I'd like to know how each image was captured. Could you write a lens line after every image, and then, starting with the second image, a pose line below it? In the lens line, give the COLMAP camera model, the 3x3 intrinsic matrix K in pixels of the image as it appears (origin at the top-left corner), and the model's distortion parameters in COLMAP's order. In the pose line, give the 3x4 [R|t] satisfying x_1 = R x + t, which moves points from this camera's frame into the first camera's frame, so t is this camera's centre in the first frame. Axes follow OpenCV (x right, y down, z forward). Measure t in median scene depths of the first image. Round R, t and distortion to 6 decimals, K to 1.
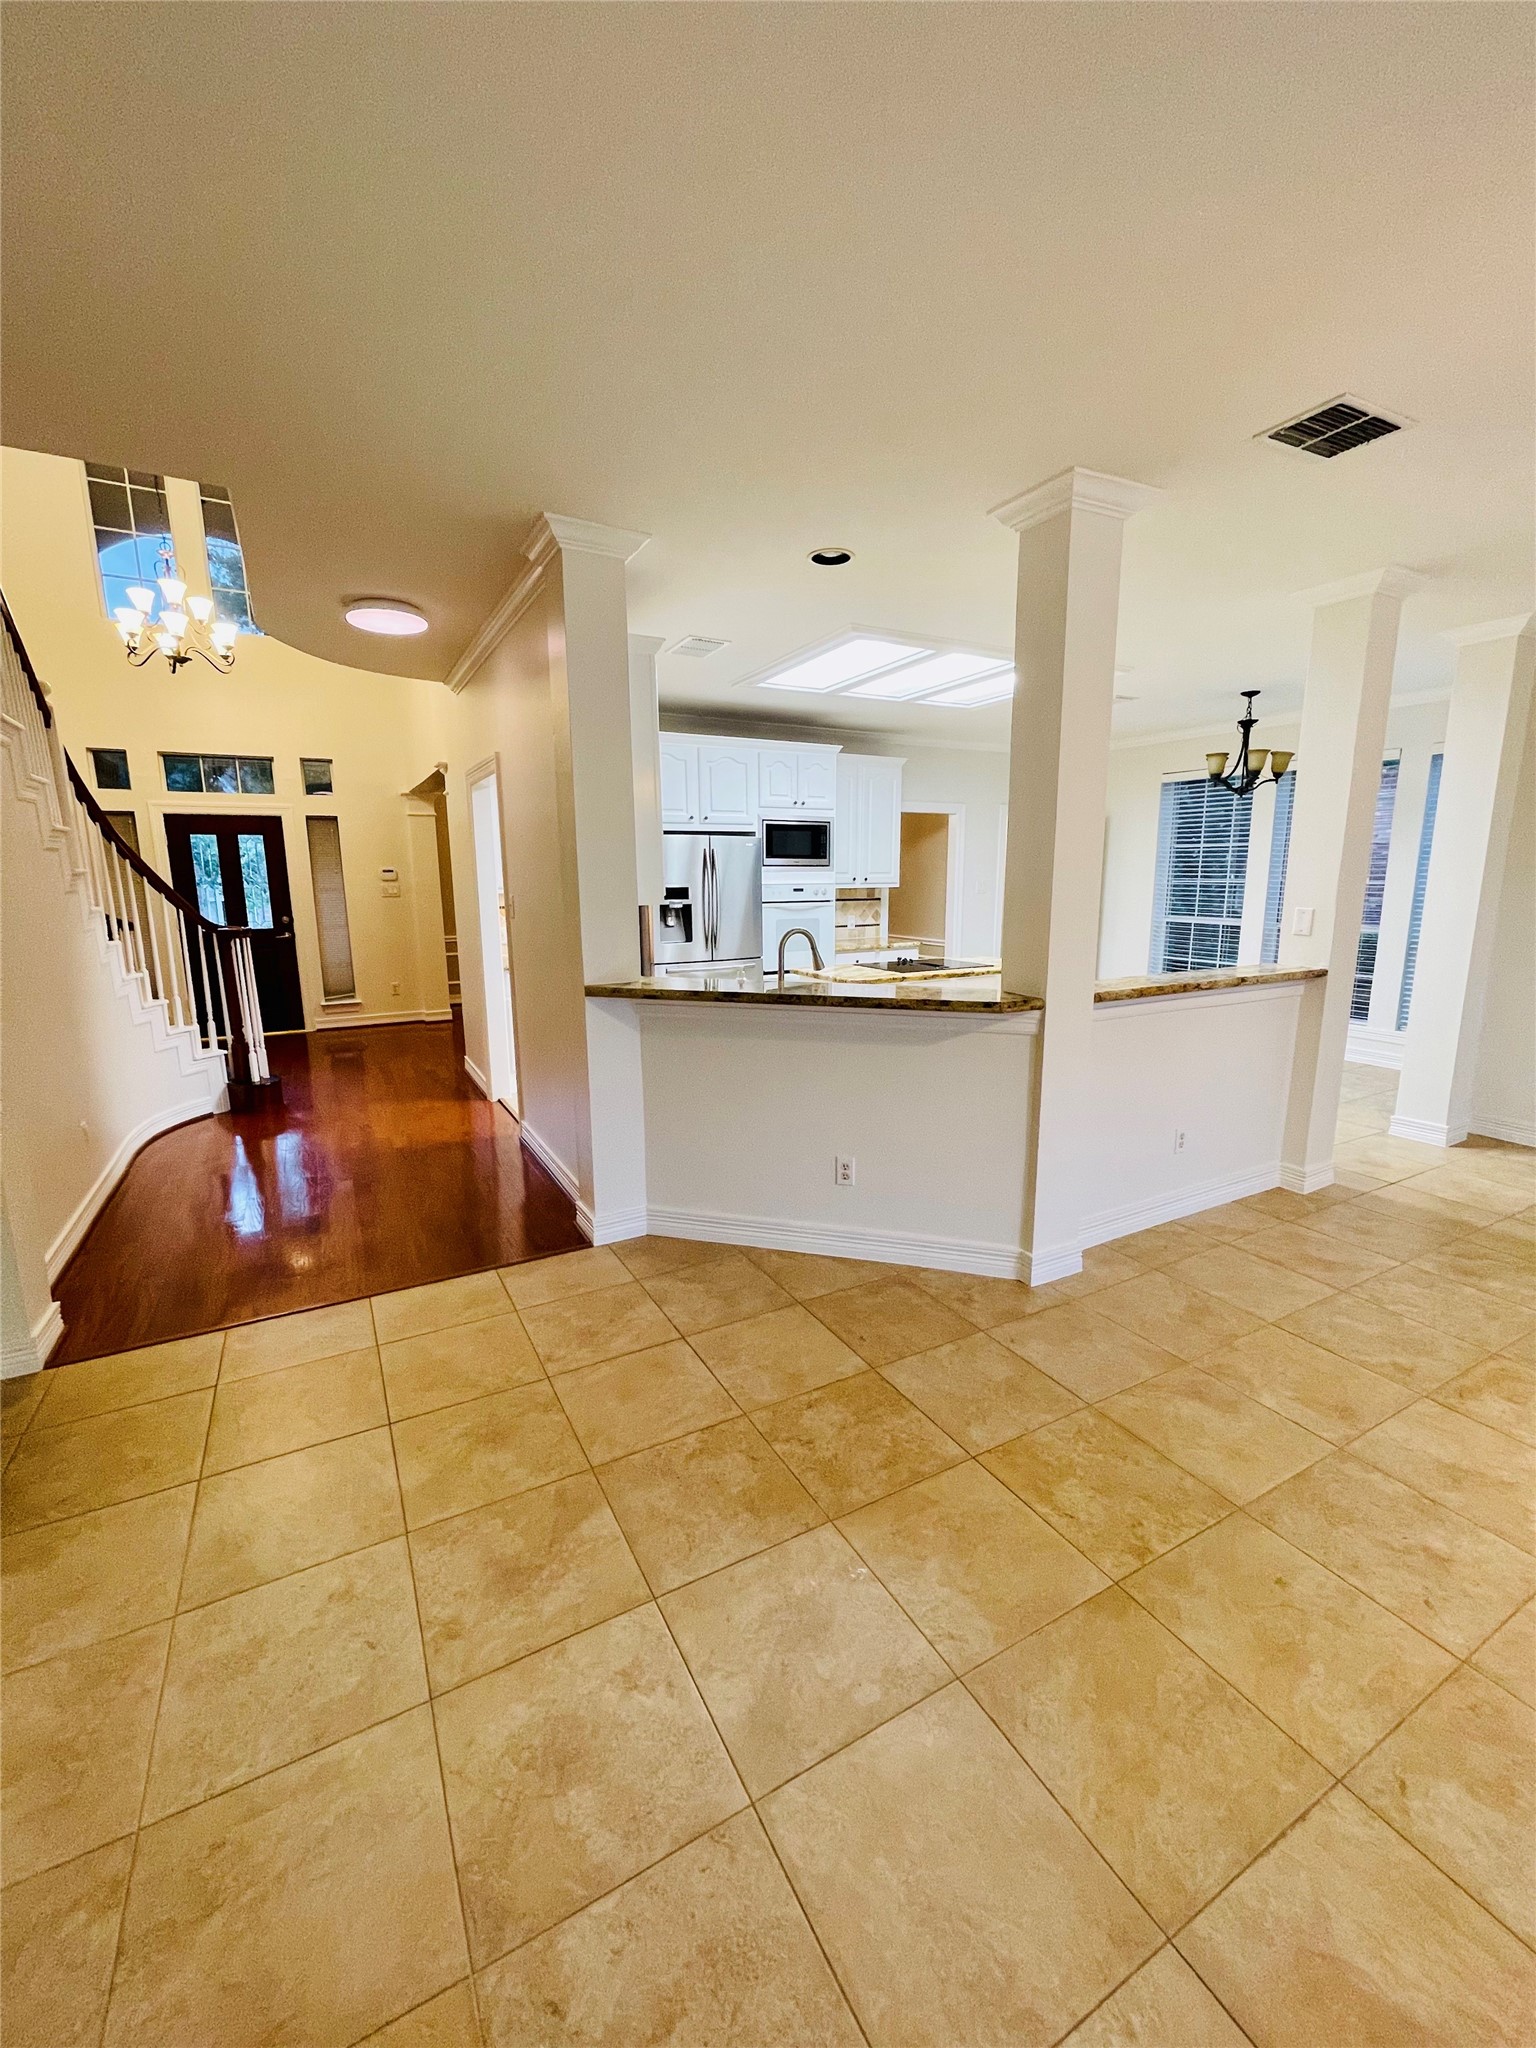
lens RADIAL K [[825.8, 0, 759.4], [0, 825.8, 1016.6], [0, 0, 1]] dist [0.000433, 0.001879]
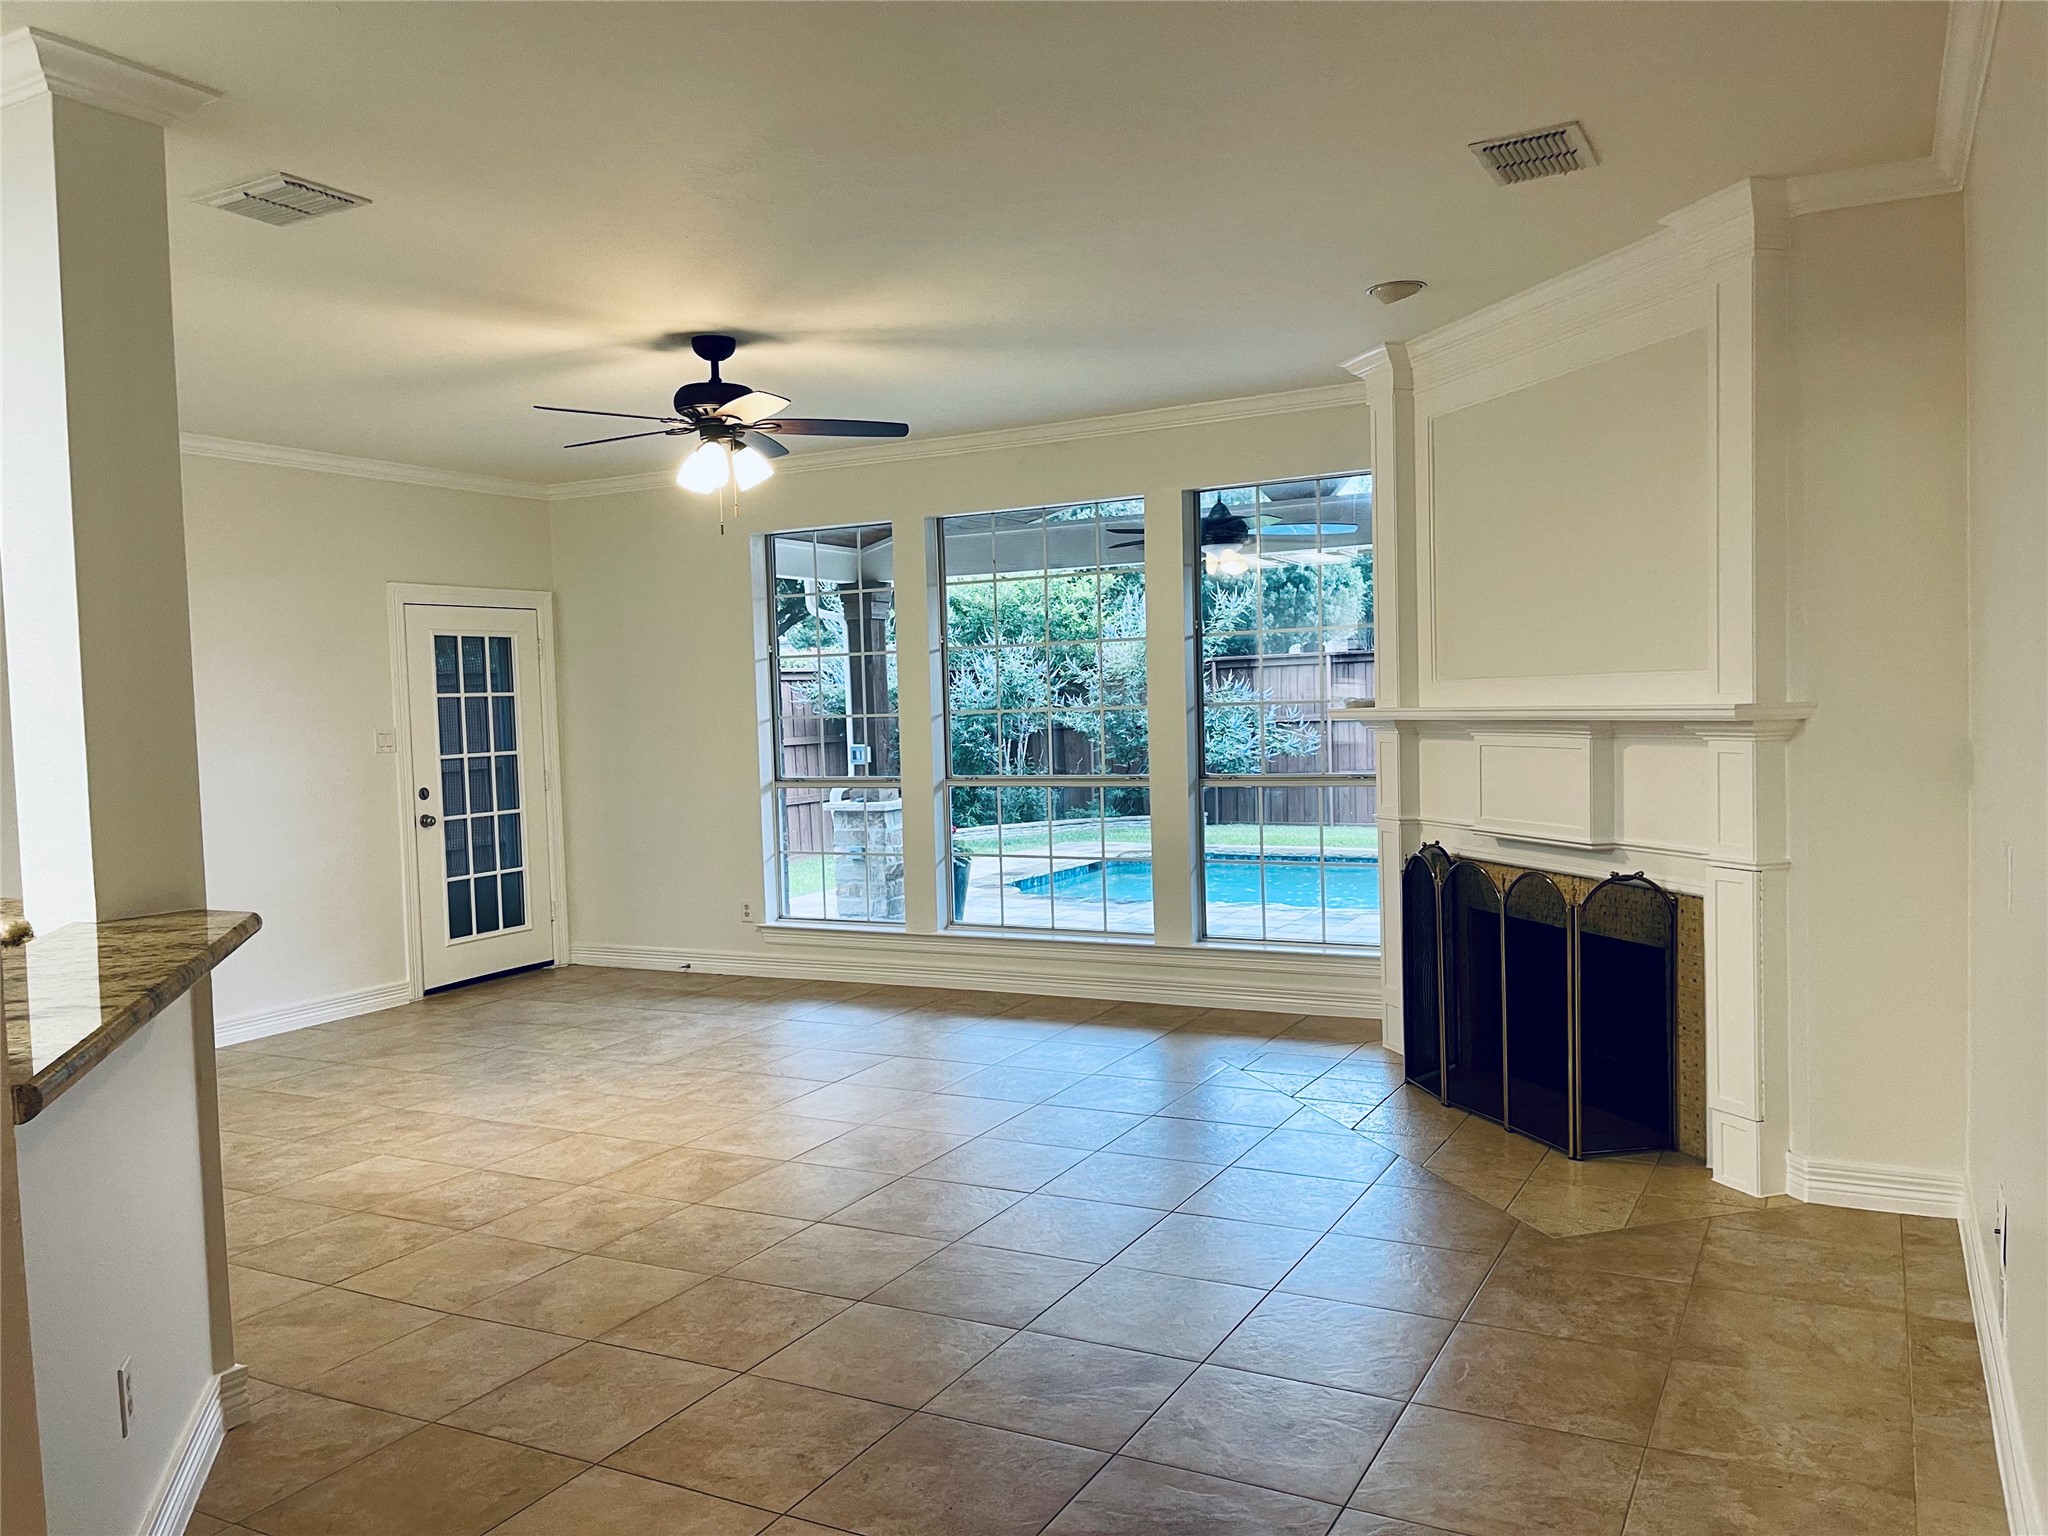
lens RADIAL K [[1541.0, 0, 1029.7], [0, 1541.0, 762.8], [0, 0, 1]] dist [0.006350, -0.001004]
pose [[-0.540042, -0.013384, 0.841531, -0.392537], [0.185948, 0.973268, 0.134809, -0.071703], [-0.820840, 0.229284, -0.523117, 0.472458]]
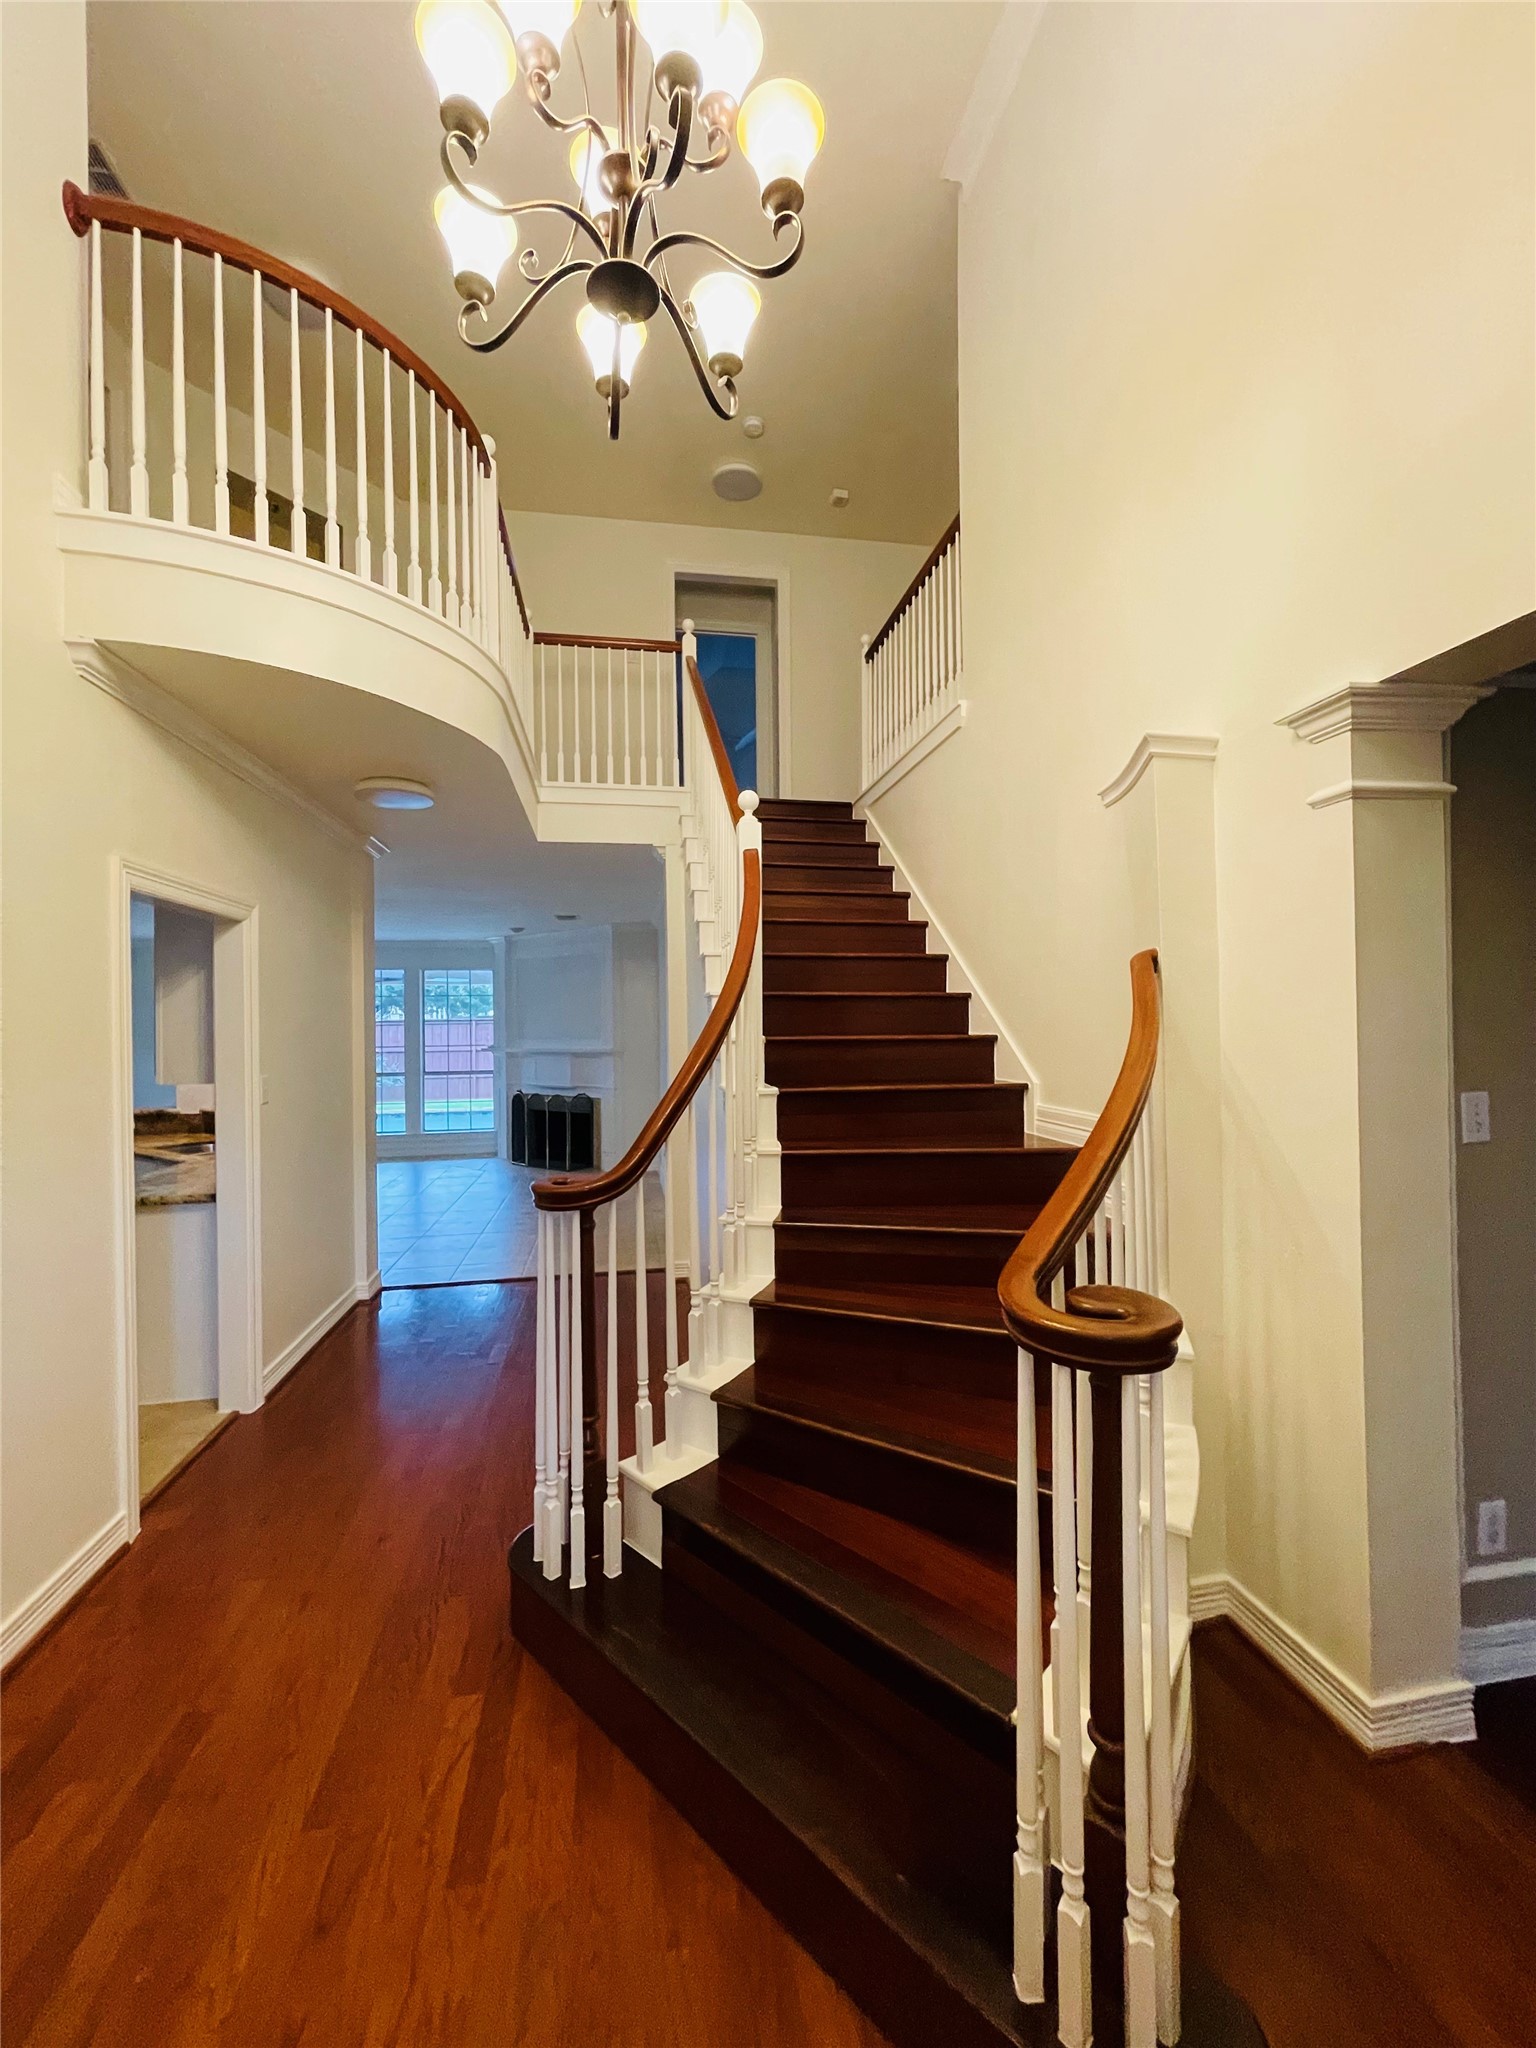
lens RADIAL K [[825.8, 0, 769.9], [0, 825.8, 1027.4], [0, 0, 1]] dist [0.000433, 0.001879]
pose [[-0.948901, 0.018741, 0.315016, -0.863482], [0.071820, 0.984865, 0.157745, -0.251515], [-0.307292, 0.172309, -0.935885, 1.418101]]
